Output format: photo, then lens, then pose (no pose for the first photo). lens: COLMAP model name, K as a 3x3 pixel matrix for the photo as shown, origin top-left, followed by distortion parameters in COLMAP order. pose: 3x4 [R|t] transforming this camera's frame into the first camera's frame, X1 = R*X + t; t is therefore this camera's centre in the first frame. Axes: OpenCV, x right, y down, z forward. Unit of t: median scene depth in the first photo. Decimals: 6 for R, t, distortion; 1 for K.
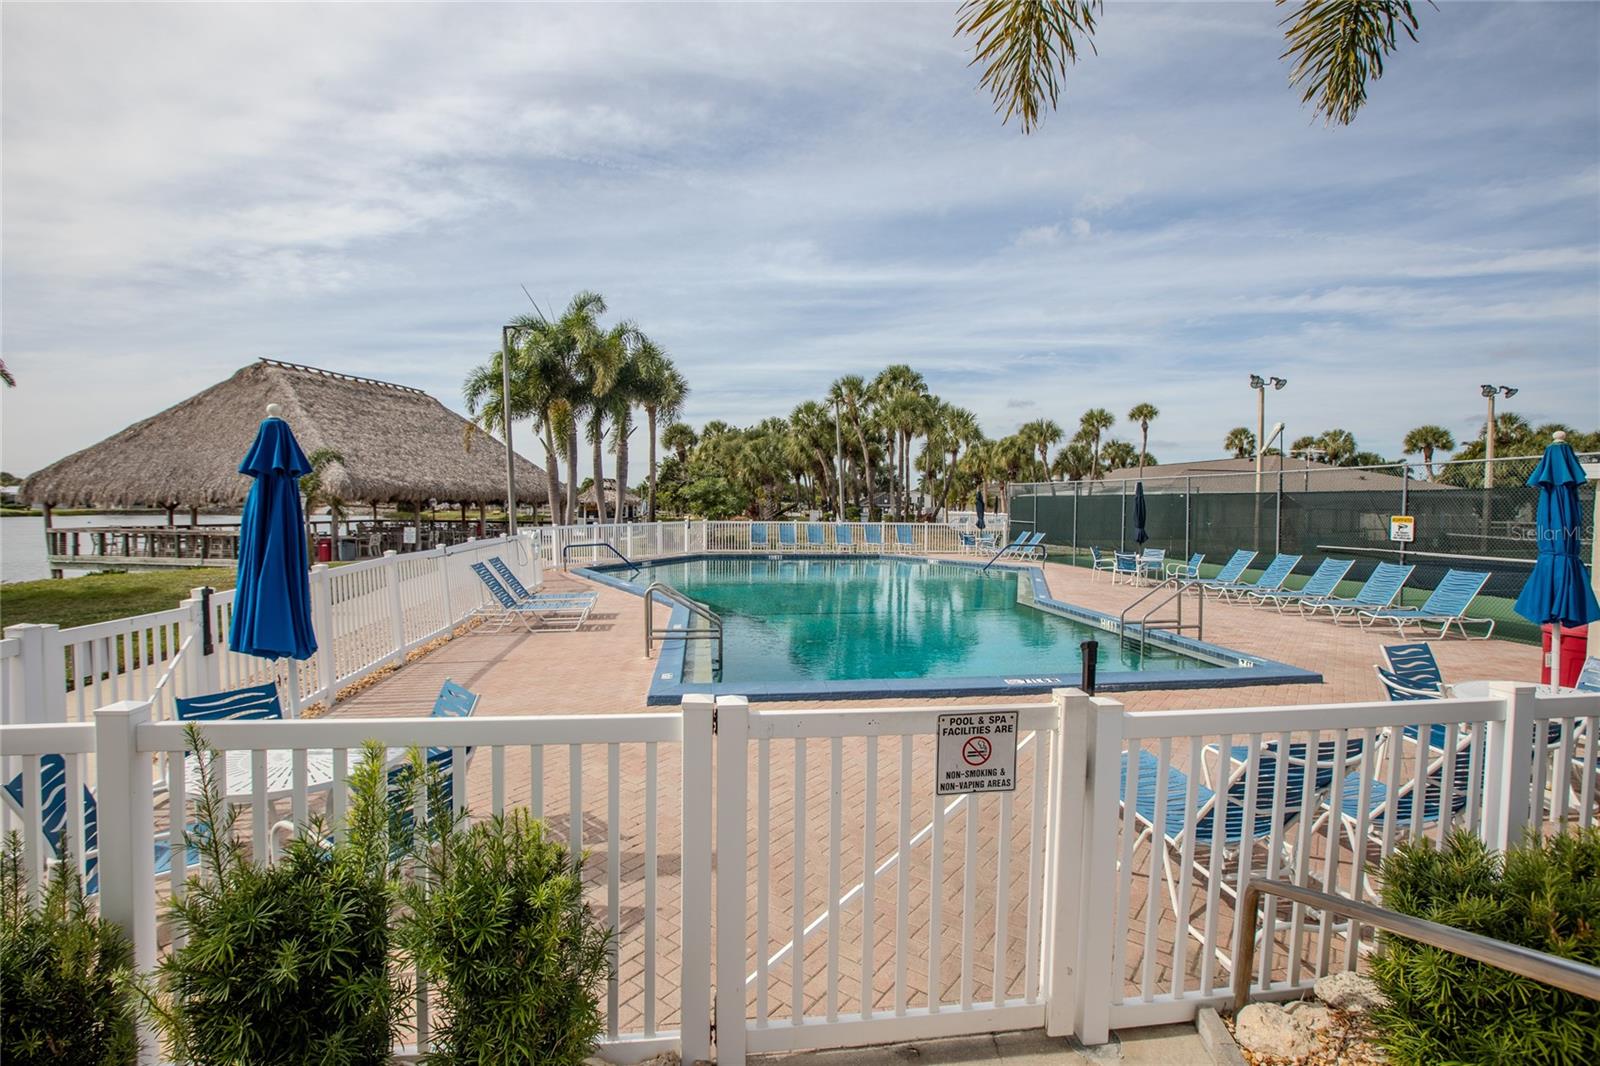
lens RADIAL K [[764.0, 0, 797.8], [0, 764.0, 572.5], [0, 0, 1]] dist [0.028819, -0.000316]
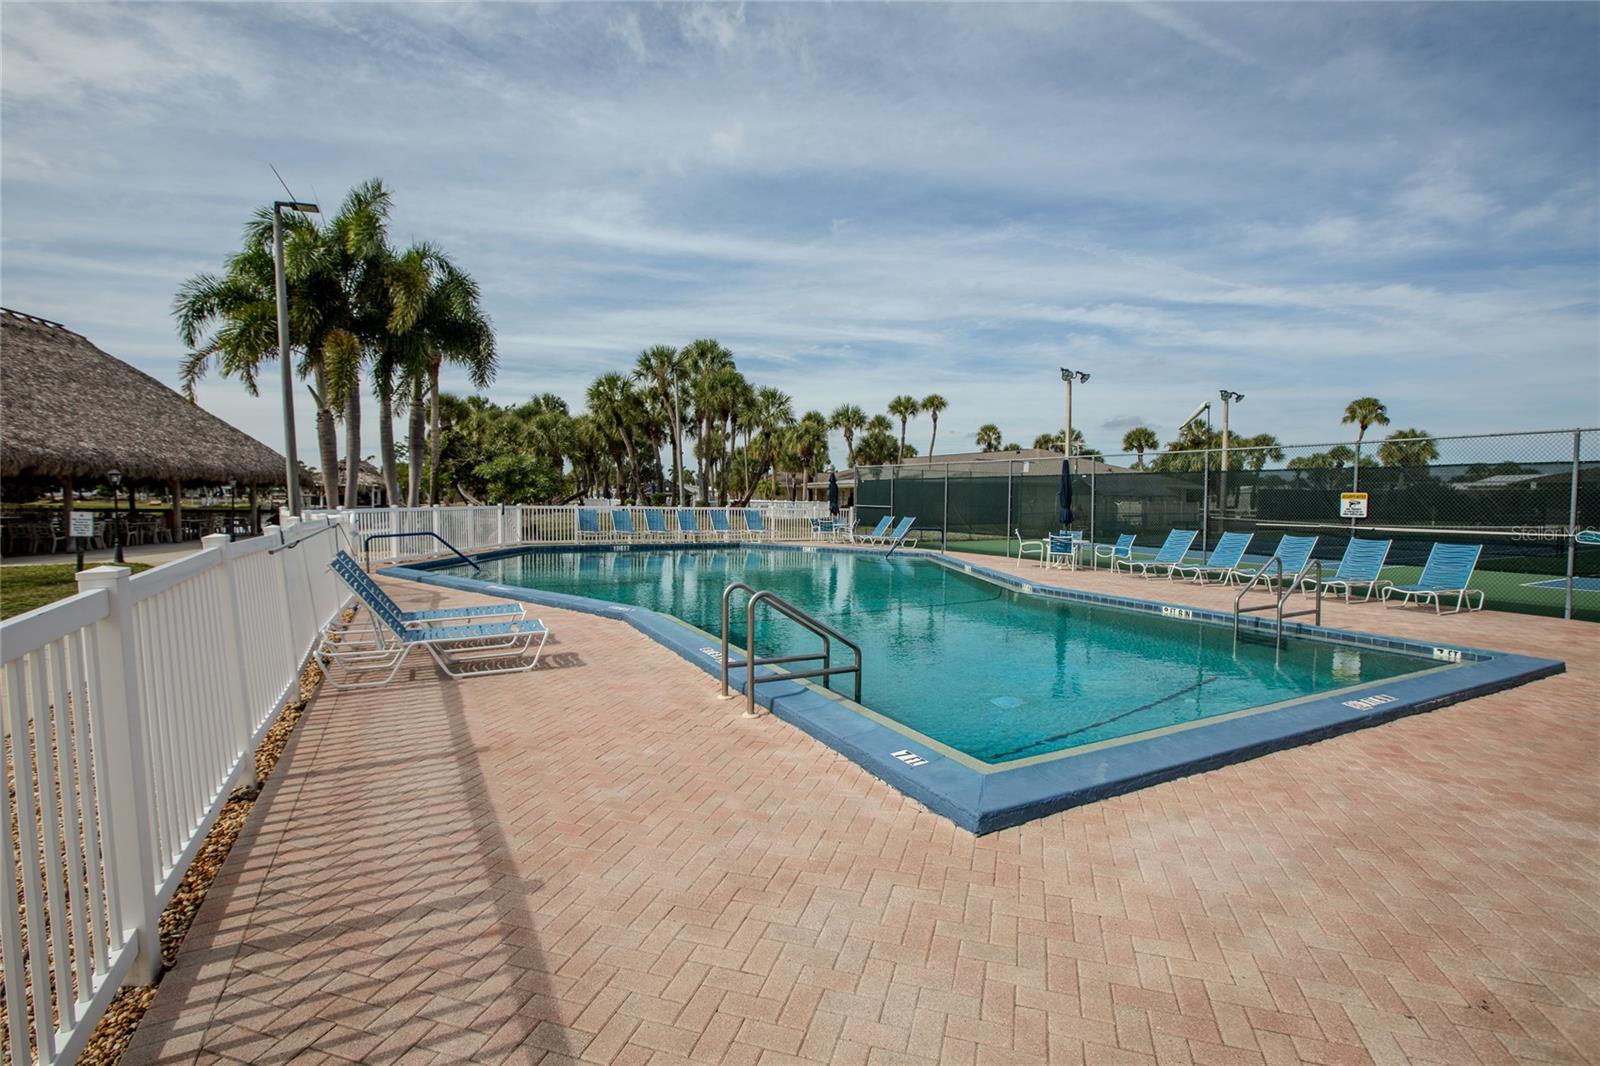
lens RADIAL K [[733.7, 0, 795.2], [0, 733.7, 526.5], [0, 0, 1]] dist [-0.024597, 0.019185]
pose [[0.929231, -0.012429, 0.369289, -0.126589], [0.029999, 0.998672, -0.041875, -0.003799], [-0.368278, 0.049990, 0.928371, 0.158528]]
